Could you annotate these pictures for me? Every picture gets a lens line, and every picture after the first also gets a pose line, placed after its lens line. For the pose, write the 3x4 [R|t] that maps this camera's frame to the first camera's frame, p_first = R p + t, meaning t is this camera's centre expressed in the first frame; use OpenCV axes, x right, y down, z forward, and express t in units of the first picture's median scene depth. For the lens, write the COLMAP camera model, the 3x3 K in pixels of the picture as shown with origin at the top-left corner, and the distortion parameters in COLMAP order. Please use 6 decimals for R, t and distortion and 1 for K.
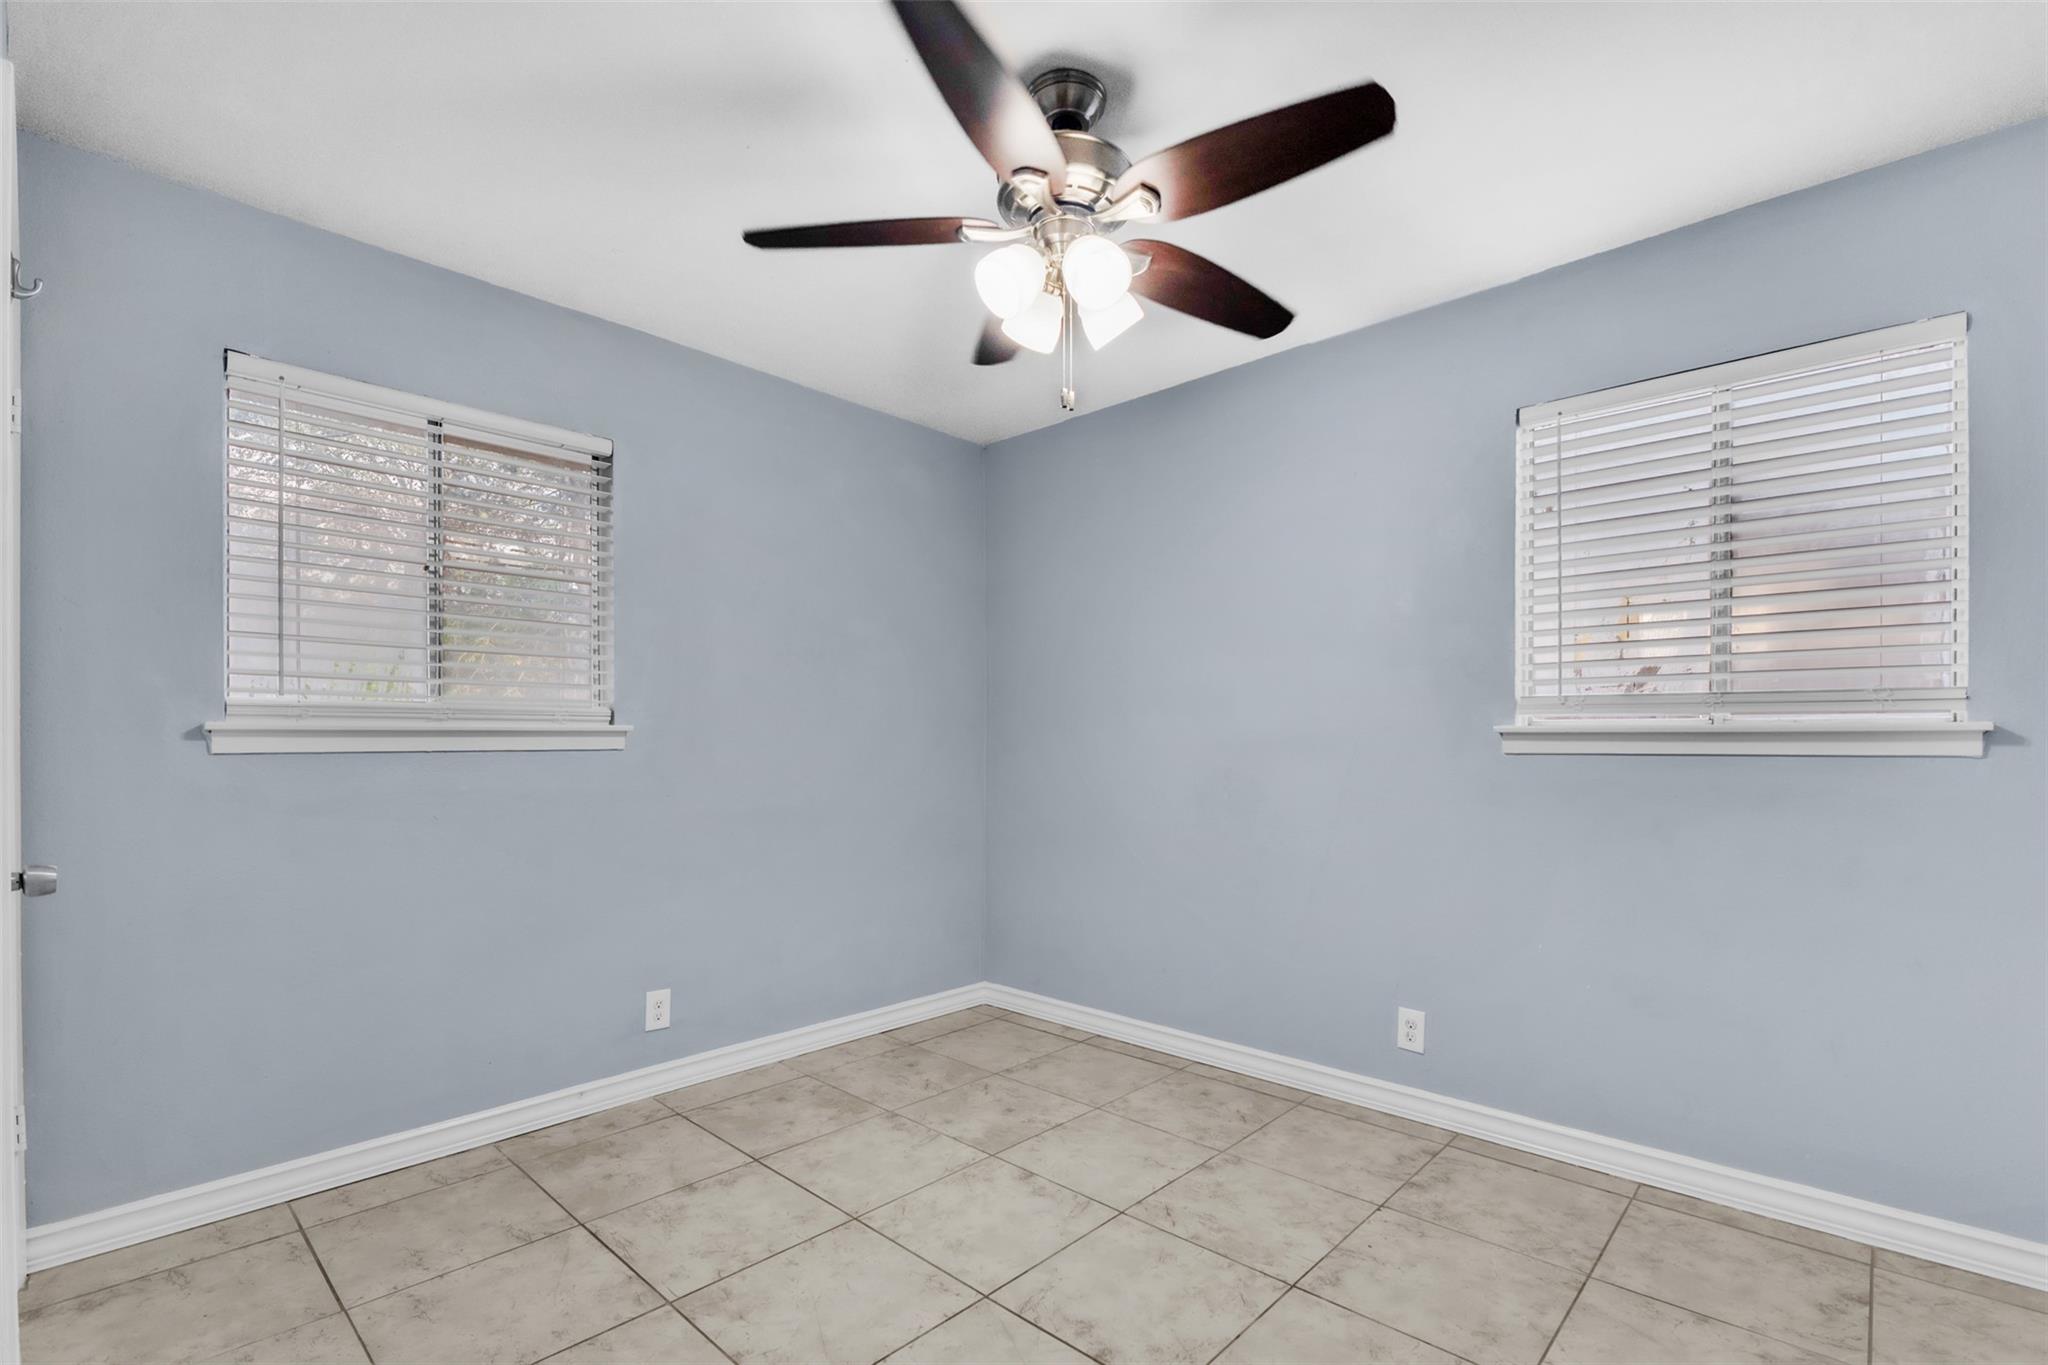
lens RADIAL K [[940.0, 0, 1019.0], [0, 940.0, 739.8], [0, 0, 1]] dist [-0.007324, -0.000825]
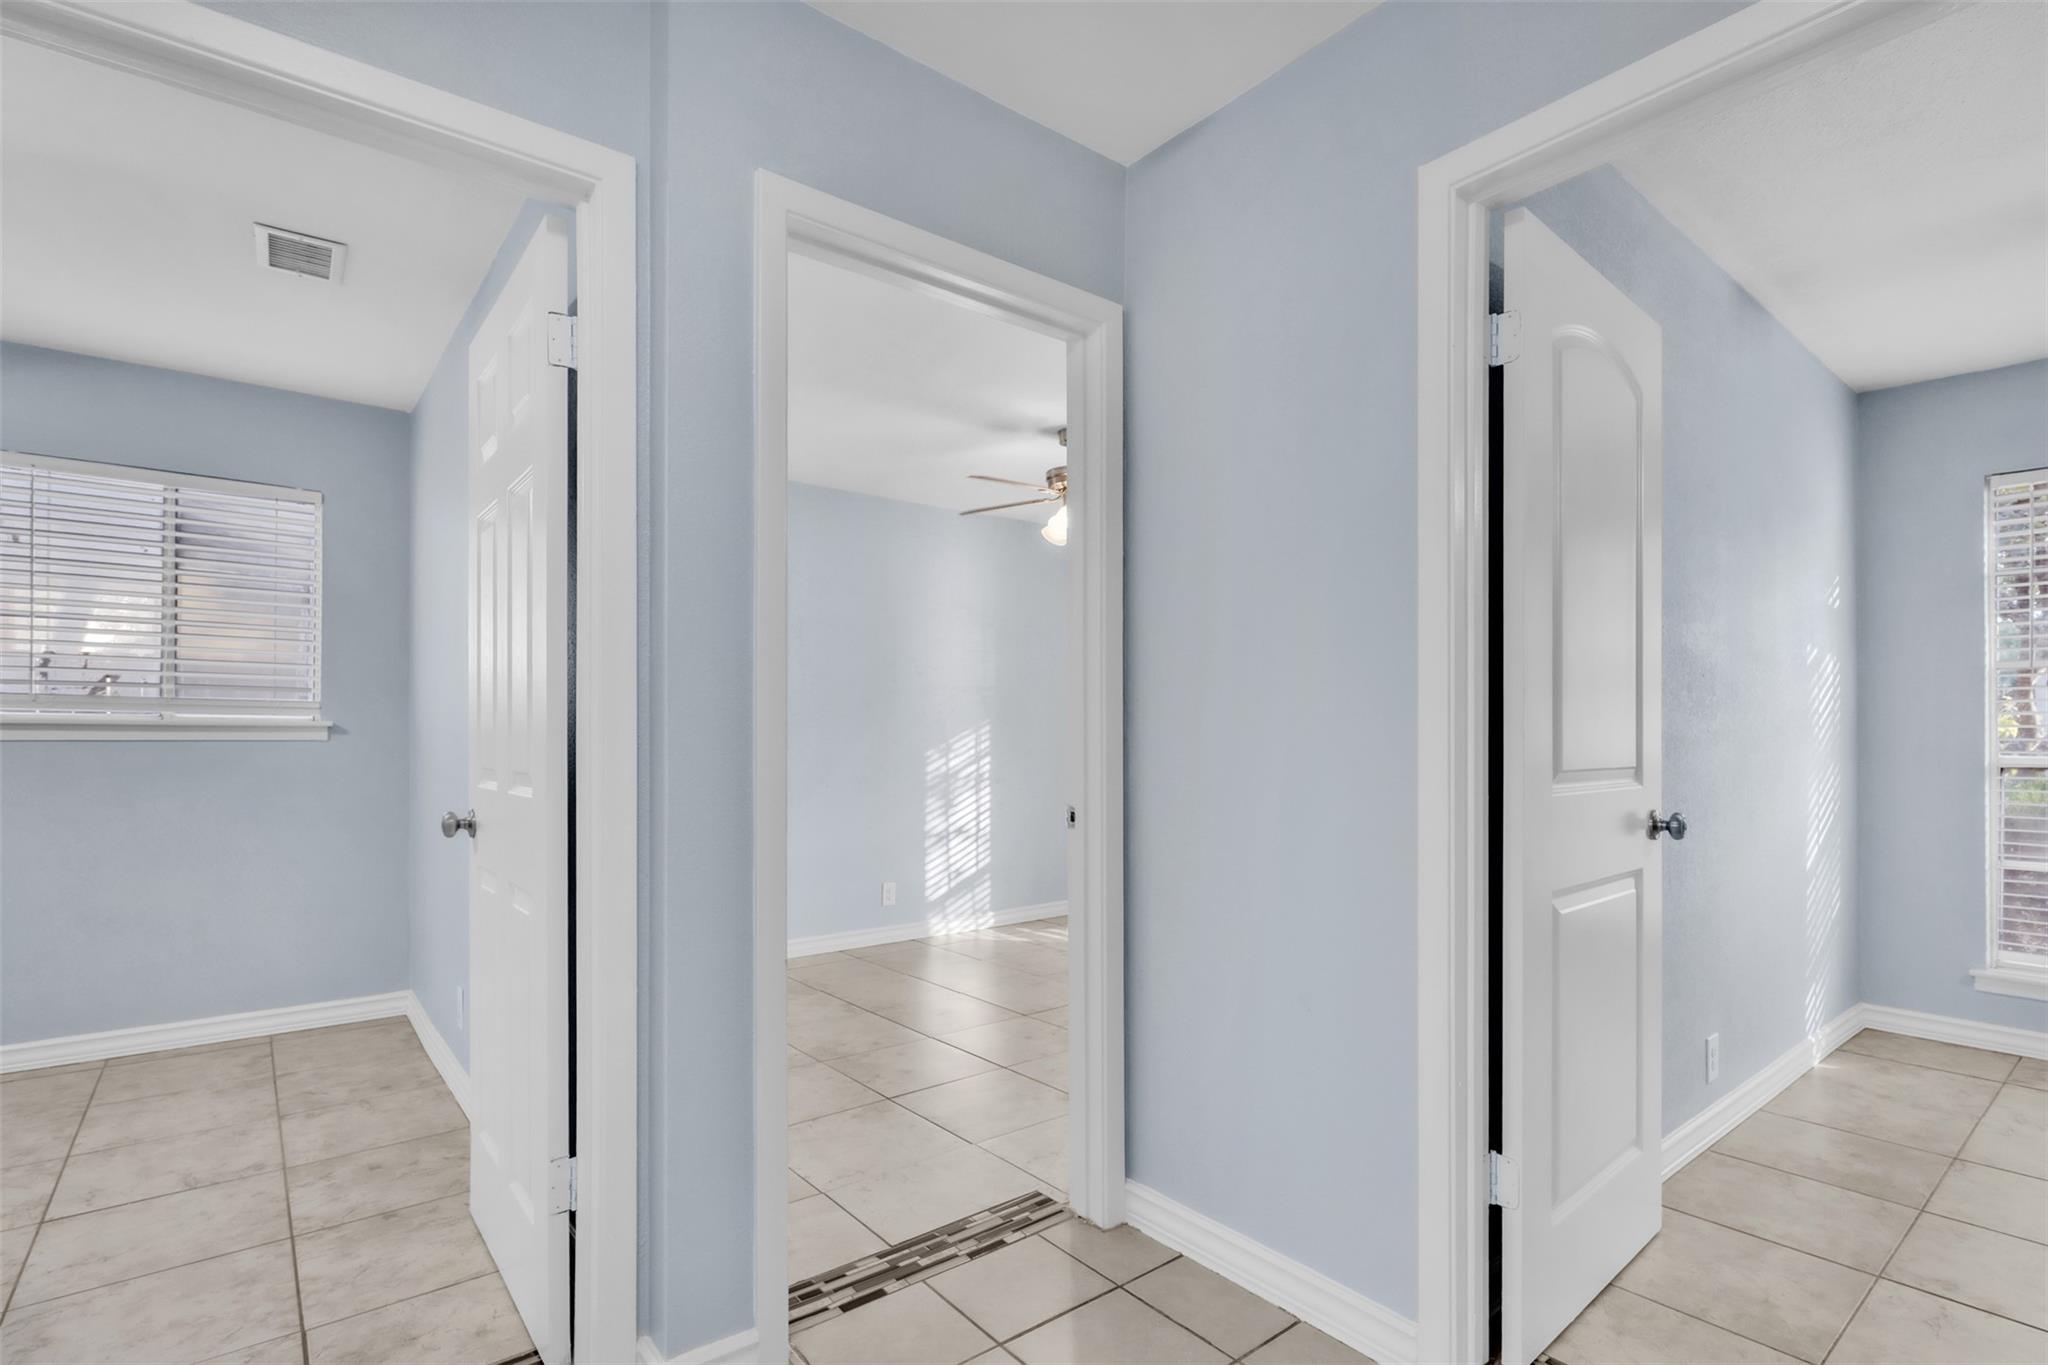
lens RADIAL K [[940.0, 0, 1019.0], [0, 940.0, 739.8], [0, 0, 1]] dist [-0.007324, -0.000825]
pose [[0.133944, 0.001426, 0.990988, -0.523737], [-0.002951, 0.999995, -0.001040, 0.012751], [-0.990985, -0.002785, 0.133947, -0.511969]]
